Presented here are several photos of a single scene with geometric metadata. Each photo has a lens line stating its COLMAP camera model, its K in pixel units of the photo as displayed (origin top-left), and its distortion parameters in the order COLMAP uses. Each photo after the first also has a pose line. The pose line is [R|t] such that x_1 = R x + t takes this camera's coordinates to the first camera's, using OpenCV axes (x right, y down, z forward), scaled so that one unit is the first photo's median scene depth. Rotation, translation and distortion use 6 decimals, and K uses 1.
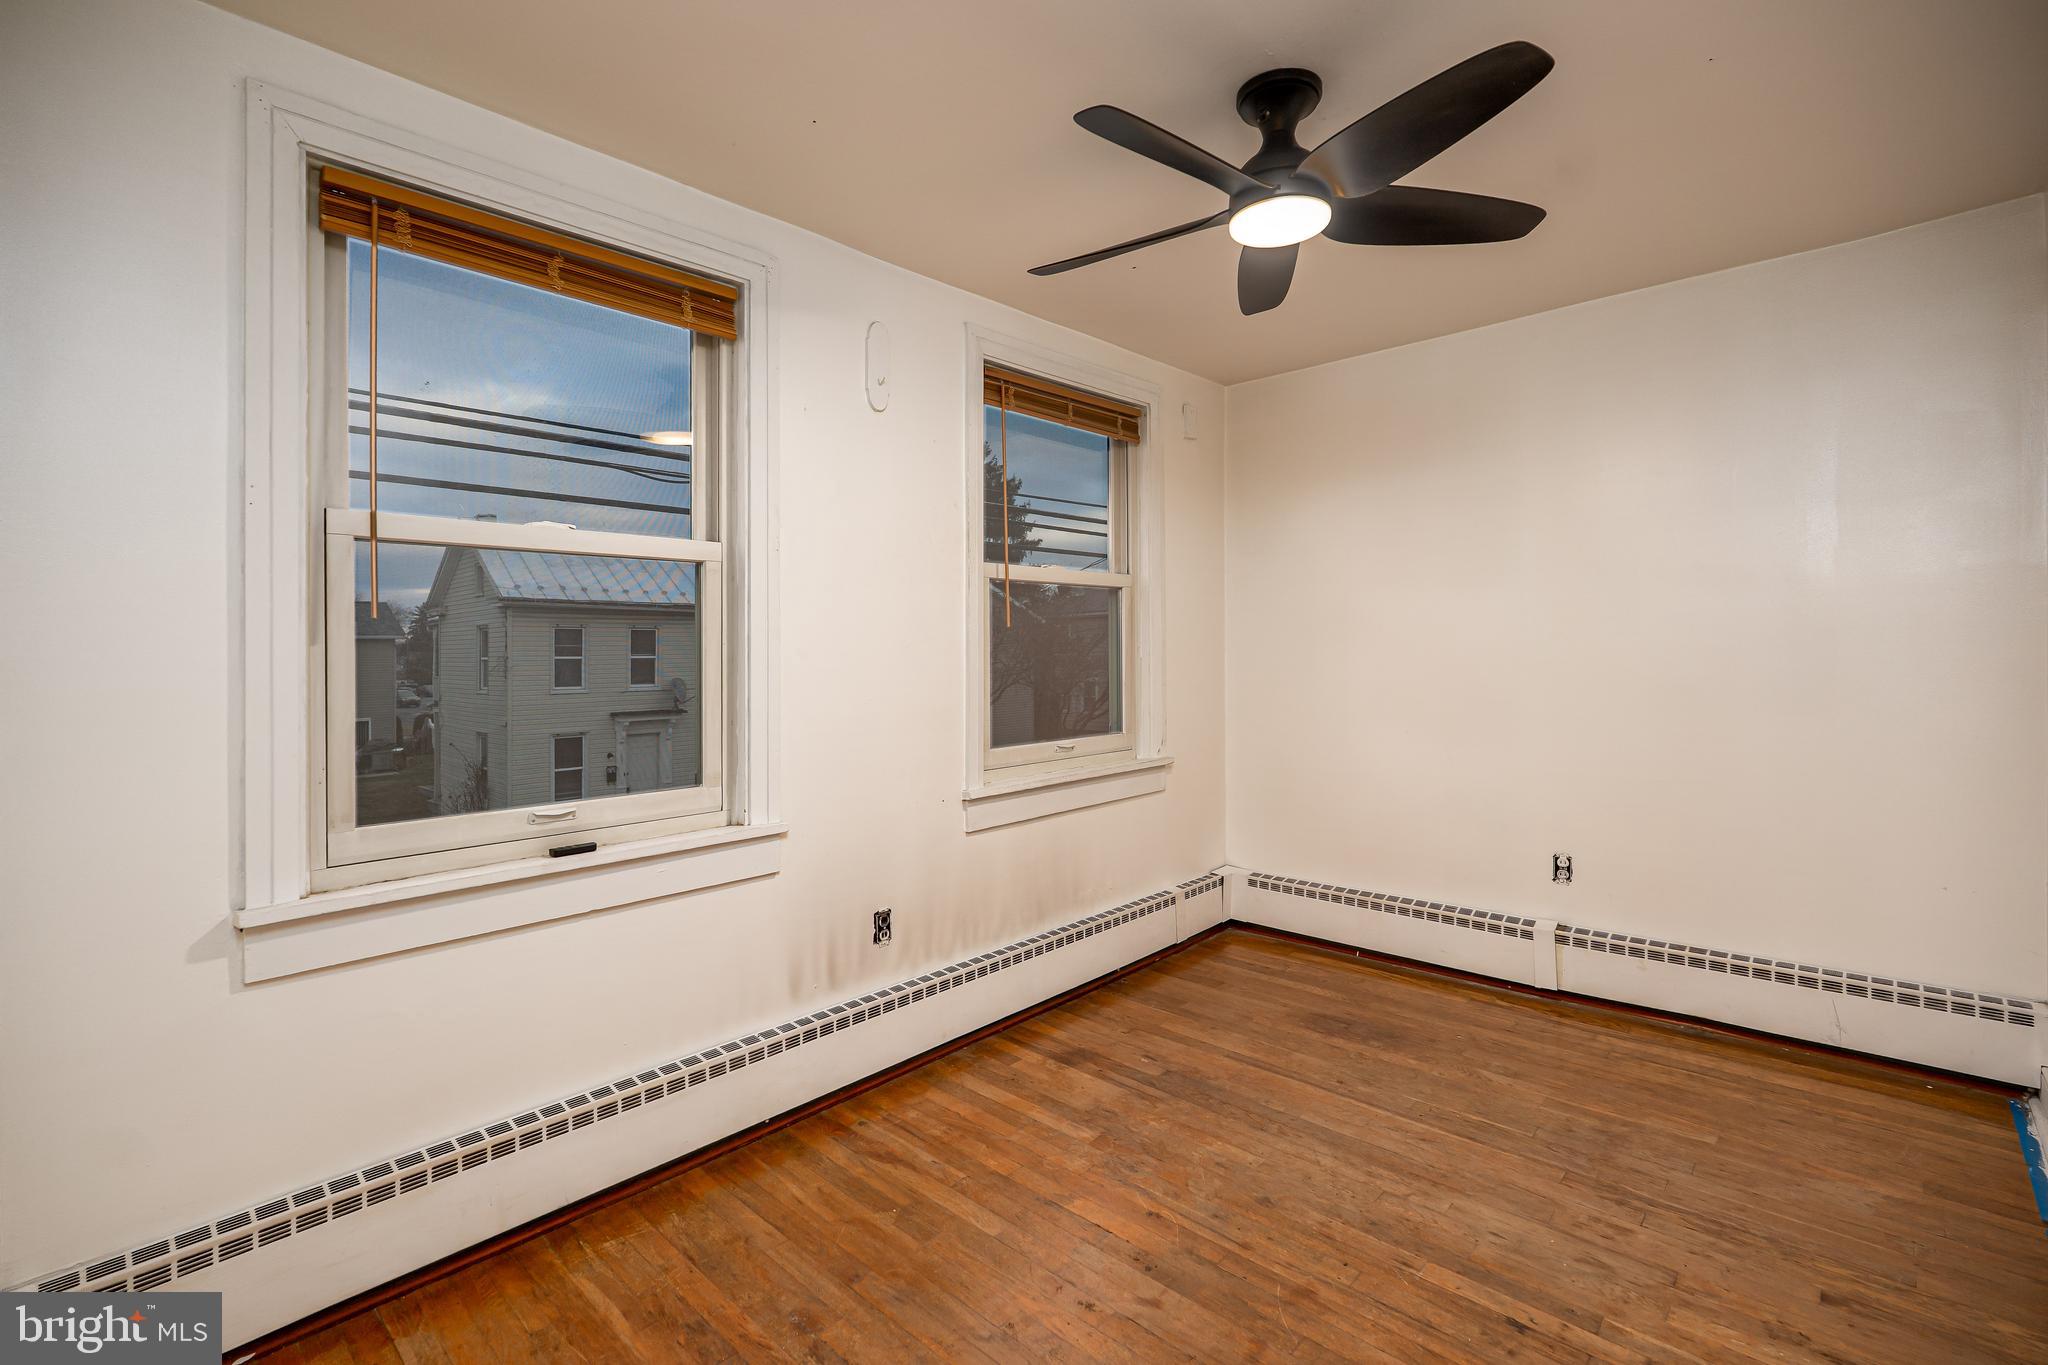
lens RADIAL K [[914.9, 0, 1028.9], [0, 914.9, 665.3], [0, 0, 1]] dist [-0.005834, 0.001692]
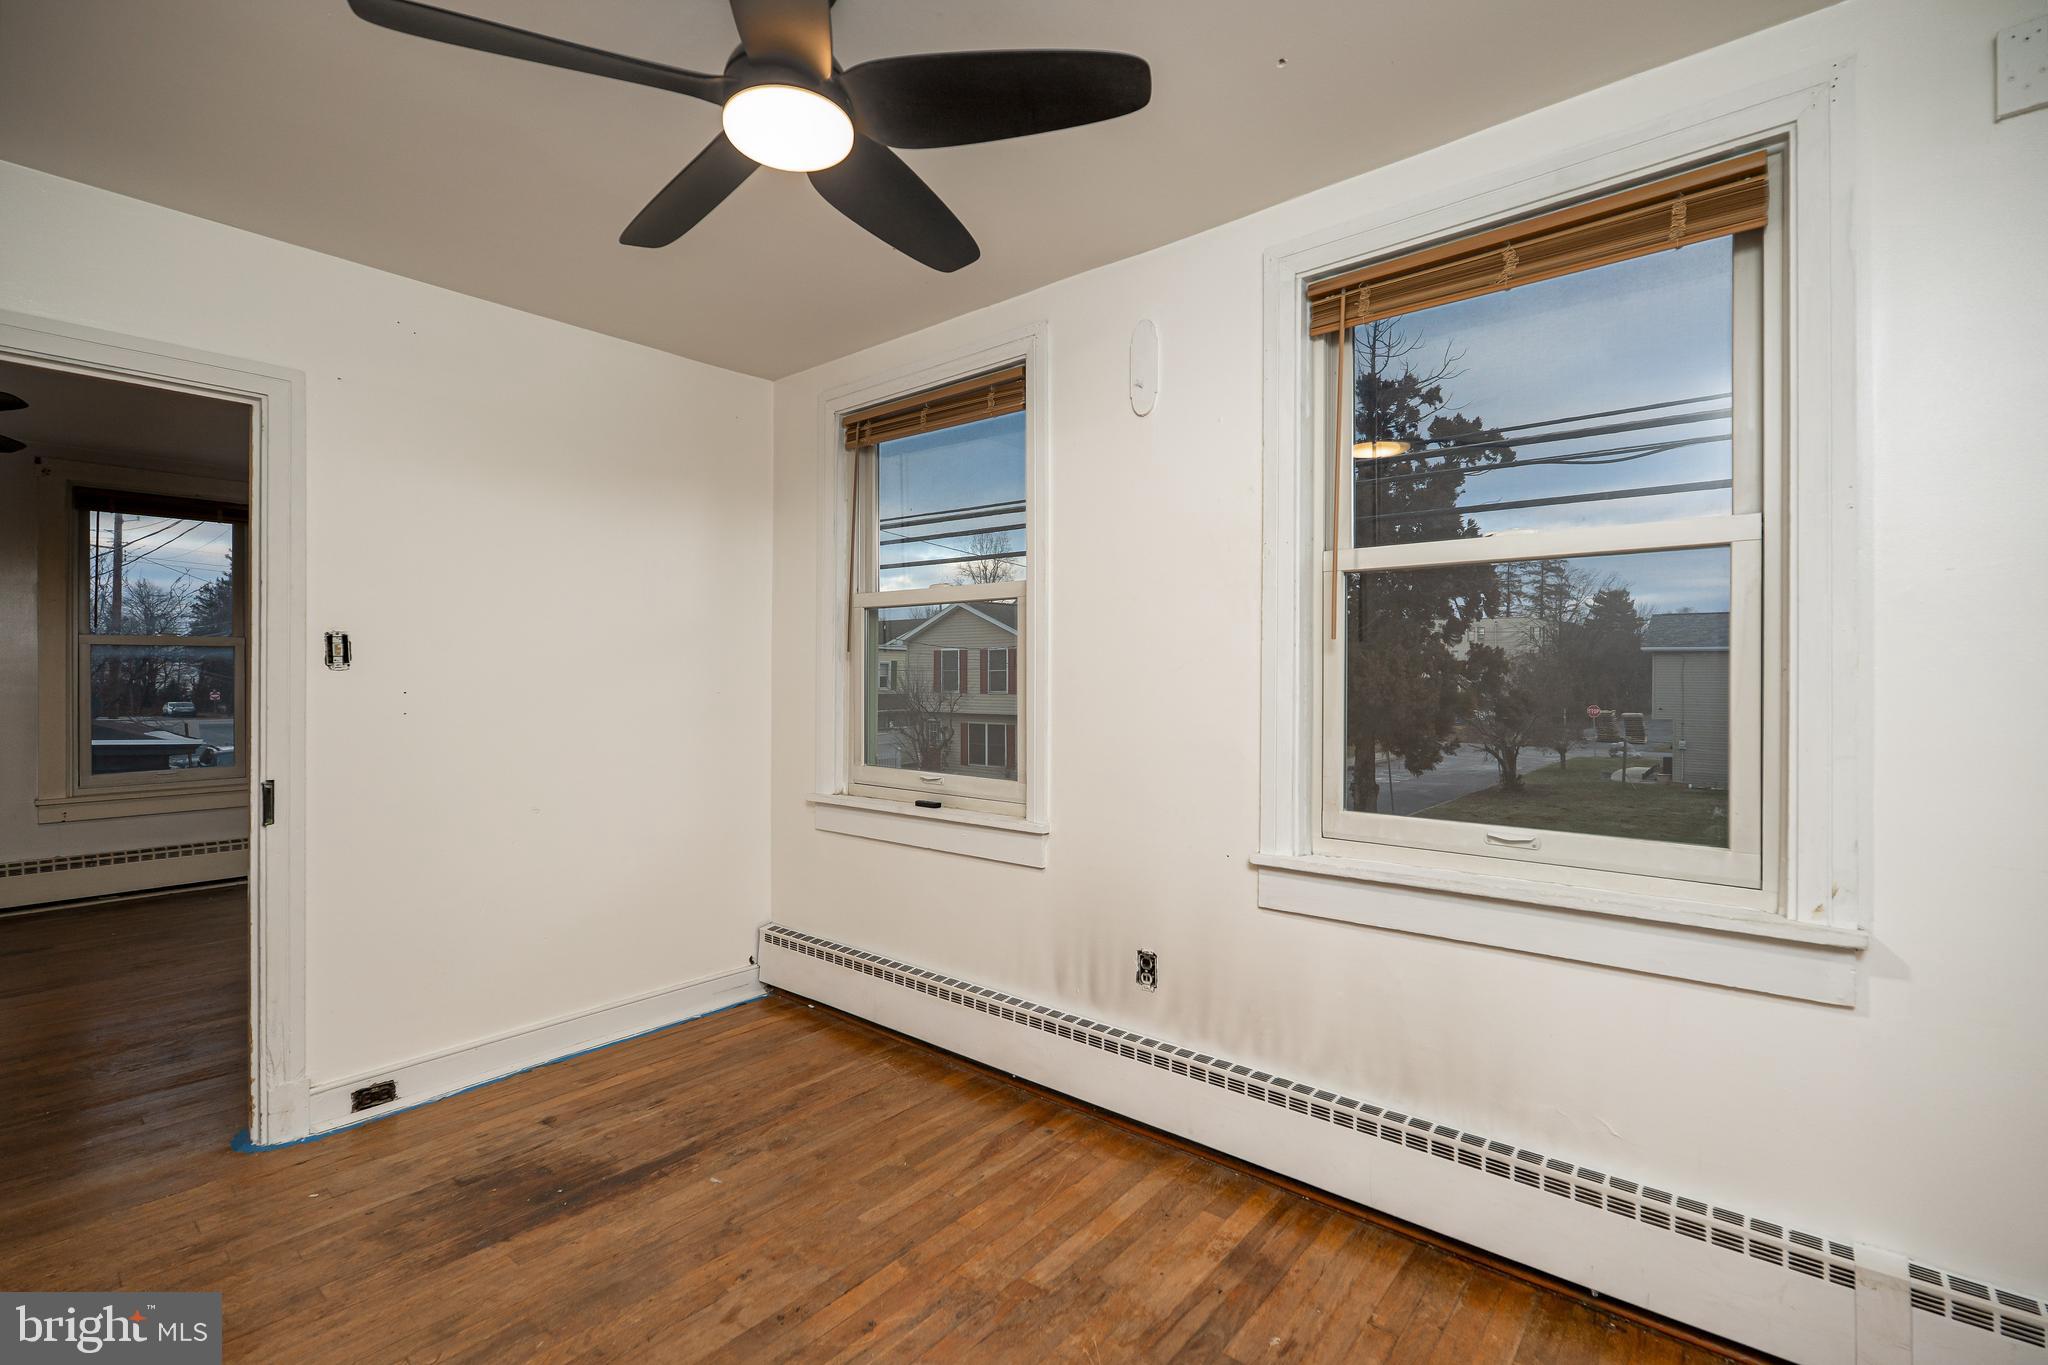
lens RADIAL K [[914.9, 0, 1029.0], [0, 914.9, 672.2], [0, 0, 1]] dist [-0.005834, 0.001692]
pose [[0.051180, 0.007630, -0.998660, 0.823911], [-0.017776, 0.999819, 0.006727, -0.020160], [0.998531, 0.017408, 0.051306, 0.902491]]
